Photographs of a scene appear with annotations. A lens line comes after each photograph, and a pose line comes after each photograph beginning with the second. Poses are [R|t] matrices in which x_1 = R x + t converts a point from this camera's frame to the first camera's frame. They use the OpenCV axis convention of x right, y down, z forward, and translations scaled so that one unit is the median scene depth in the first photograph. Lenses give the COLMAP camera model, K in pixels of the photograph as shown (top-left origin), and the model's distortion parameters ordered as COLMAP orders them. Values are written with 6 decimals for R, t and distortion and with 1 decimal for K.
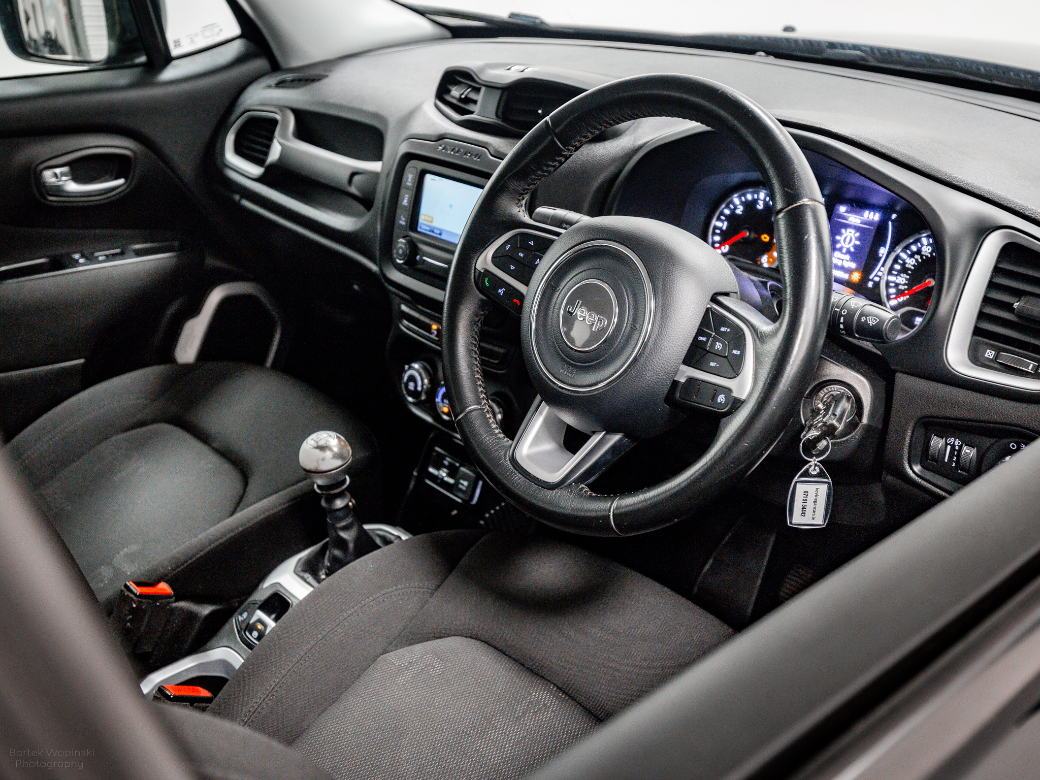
lens RADIAL K [[1111.2, 0, 520.0], [0, 1111.2, 390.0], [0, 0, 1]] dist [0.020579, -0.026191]
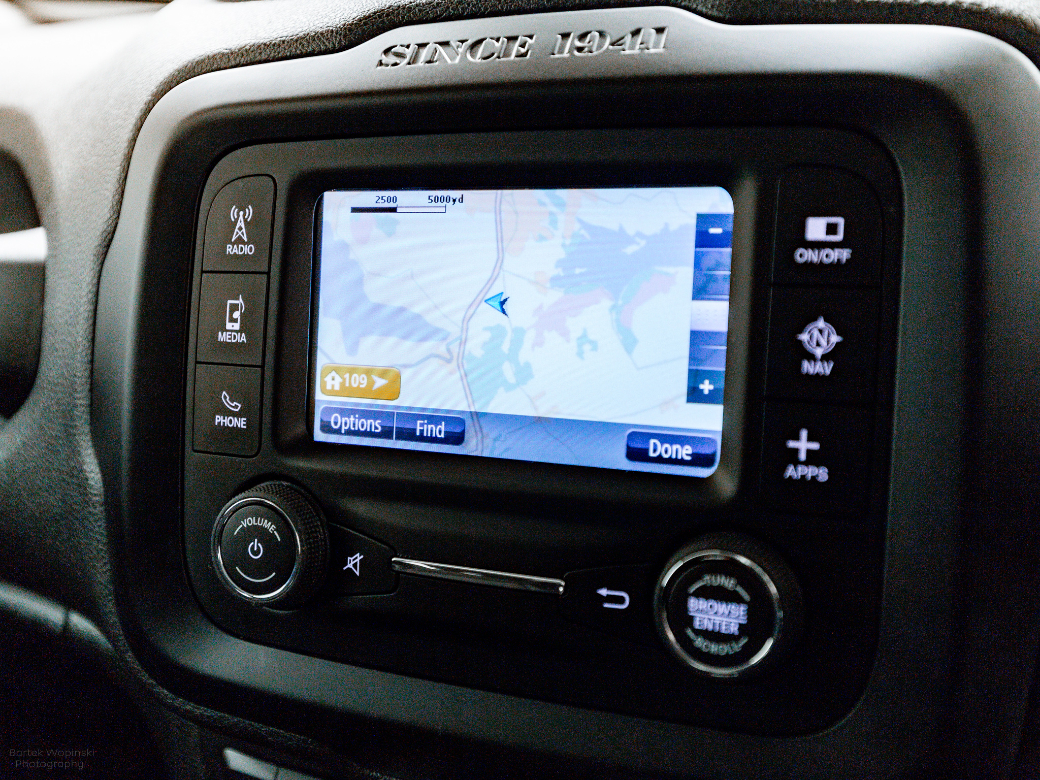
lens RADIAL K [[1111.2, 0, 520.0], [0, 1111.2, 390.0], [0, 0, 1]] dist [0.020579, -0.026191]
pose [[0.912090, -0.149042, 0.381941, -0.138178], [0.215450, 0.966825, -0.137225, -0.113805], [-0.348818, 0.207451, 0.913942, 0.776585]]
